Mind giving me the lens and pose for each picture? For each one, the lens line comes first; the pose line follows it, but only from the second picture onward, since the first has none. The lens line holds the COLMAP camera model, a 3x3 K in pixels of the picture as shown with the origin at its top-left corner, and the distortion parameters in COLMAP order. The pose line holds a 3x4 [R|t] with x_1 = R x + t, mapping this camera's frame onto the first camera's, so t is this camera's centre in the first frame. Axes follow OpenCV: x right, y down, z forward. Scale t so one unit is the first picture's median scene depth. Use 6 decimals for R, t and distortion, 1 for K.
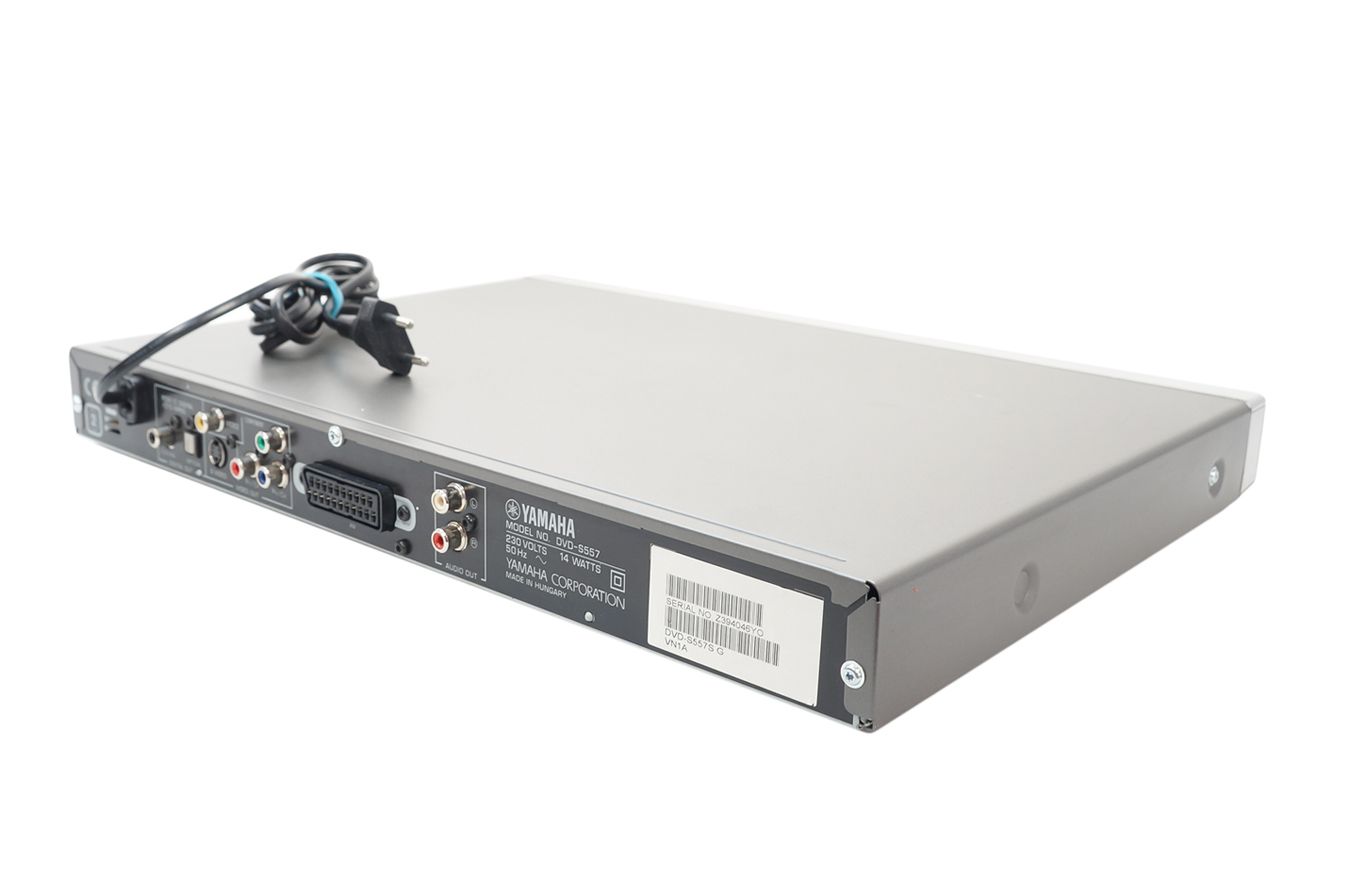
lens RADIAL K [[1355.9, 0, 674.1], [0, 1355.9, 450.6], [0, 0, 1]] dist [-0.027950, 0.000000]
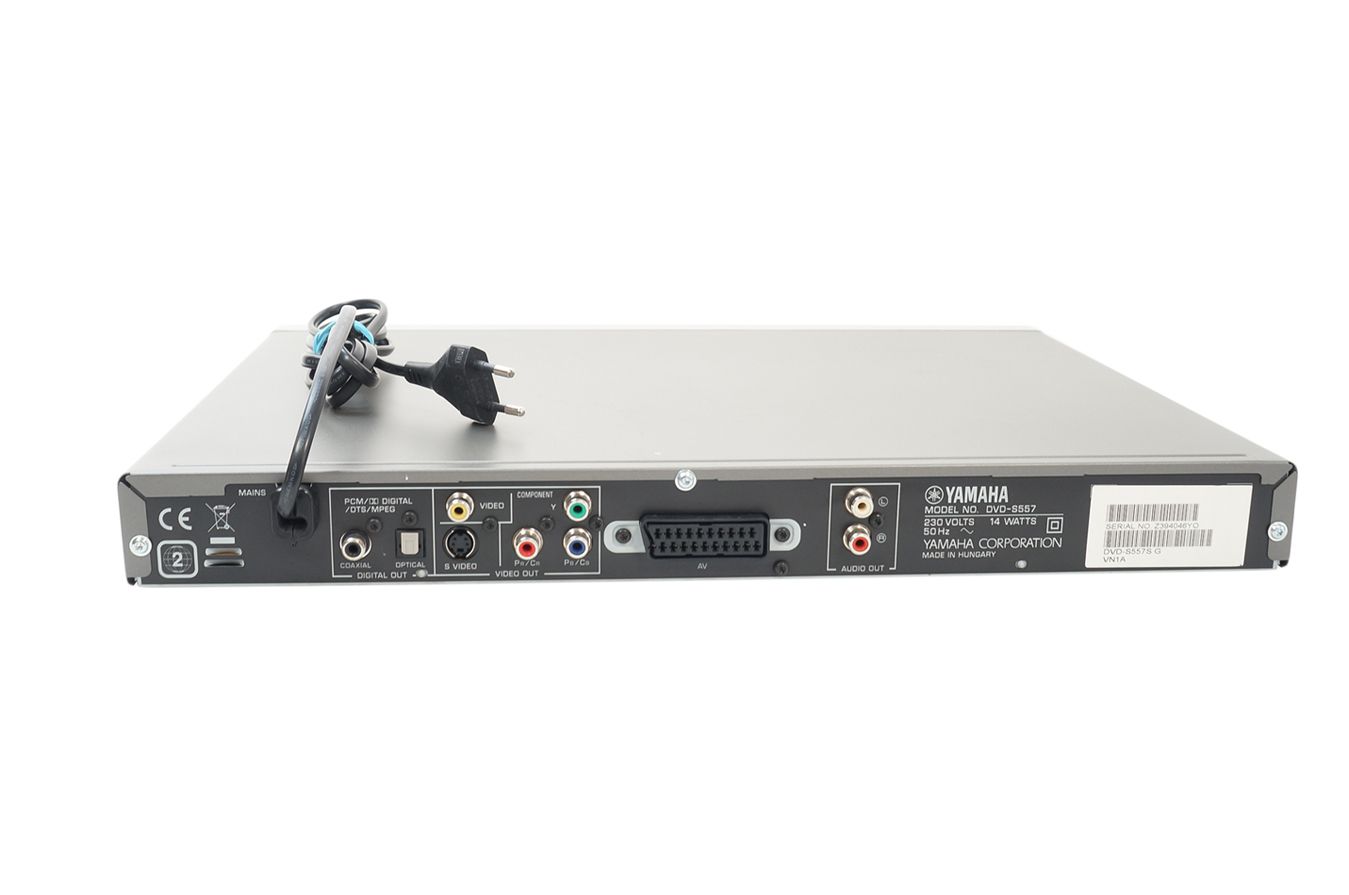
lens RADIAL K [[1355.9, 0, 673.6], [0, 1355.9, 440.8], [0, 0, 1]] dist [-0.027950, 0.000000]
pose [[0.718071, -0.202053, 0.665994, -1.031696], [0.197269, 0.976774, 0.083646, -0.139237], [-0.667427, 0.071316, 0.741252, 0.317866]]
